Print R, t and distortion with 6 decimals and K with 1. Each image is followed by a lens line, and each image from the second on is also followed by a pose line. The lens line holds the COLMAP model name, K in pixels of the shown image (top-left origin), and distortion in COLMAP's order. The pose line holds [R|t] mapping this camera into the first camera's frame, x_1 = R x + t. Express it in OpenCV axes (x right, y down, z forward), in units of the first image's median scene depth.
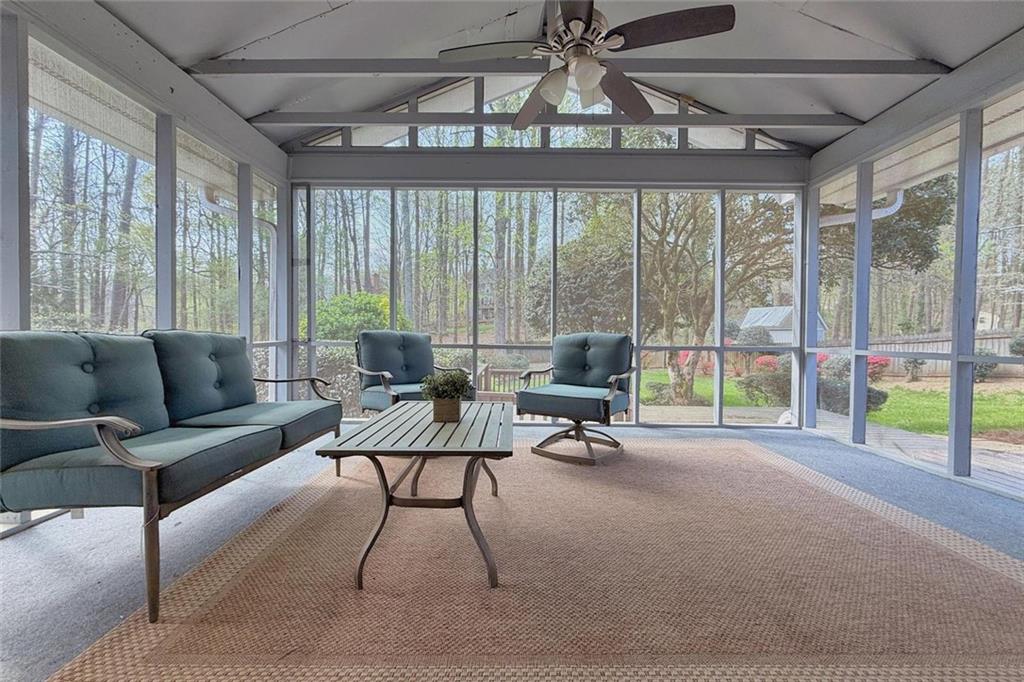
lens RADIAL K [[403.6, 0, 512.0], [0, 403.6, 341.0], [0, 0, 1]] dist [0.001305, 0.000003]
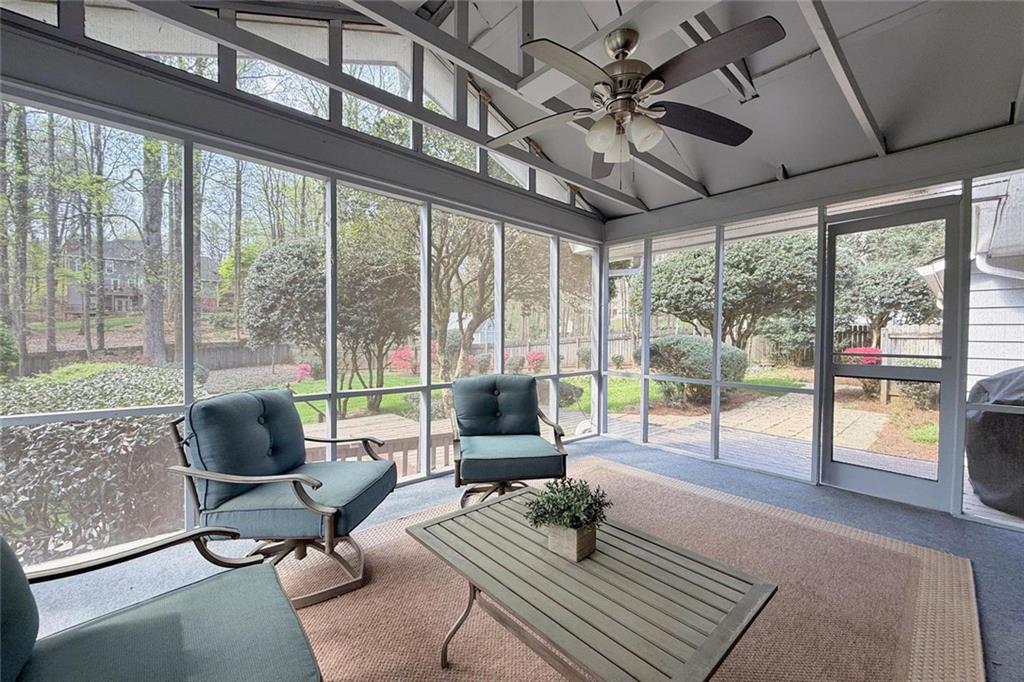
lens RADIAL K [[403.6, 0, 512.0], [0, 403.6, 341.0], [0, 0, 1]] dist [0.001305, 0.000003]
pose [[0.738425, -0.007951, 0.674289, -0.344268], [0.003438, 0.999962, 0.008026, -0.090286], [-0.674327, -0.003609, 0.738424, 0.251645]]
